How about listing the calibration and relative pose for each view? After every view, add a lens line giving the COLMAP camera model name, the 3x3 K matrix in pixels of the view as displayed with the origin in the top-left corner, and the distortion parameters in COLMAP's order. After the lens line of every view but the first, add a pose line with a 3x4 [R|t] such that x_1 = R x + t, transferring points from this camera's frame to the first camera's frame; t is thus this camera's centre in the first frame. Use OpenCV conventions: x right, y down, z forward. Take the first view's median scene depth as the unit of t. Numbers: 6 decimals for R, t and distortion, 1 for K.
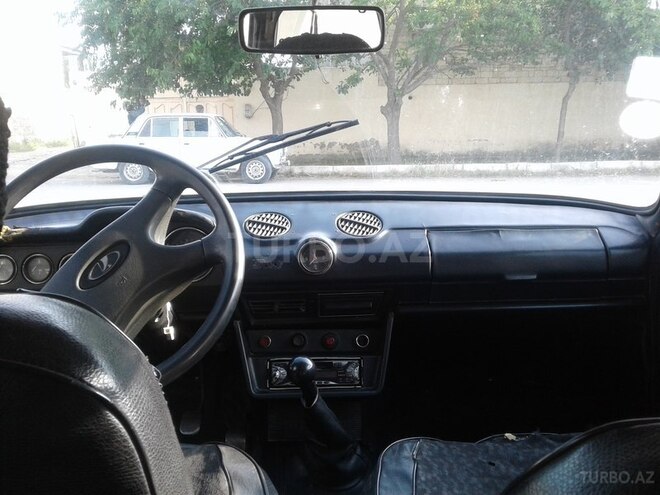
lens RADIAL K [[673.0, 0, 330.0], [0, 673.0, 247.5], [0, 0, 1]] dist [0.000497, 0.003472]
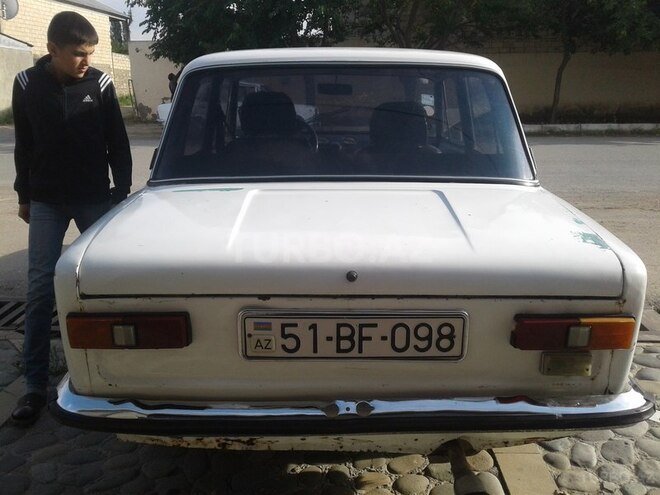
lens RADIAL K [[673.0, 0, 330.0], [0, 673.0, 247.5], [0, 0, 1]] dist [0.000497, 0.003472]
pose [[0.999112, 0.016352, -0.038832, 0.006327], [-0.014087, 0.998223, 0.057902, 0.022570], [0.039710, -0.057304, 0.997567, -0.180861]]
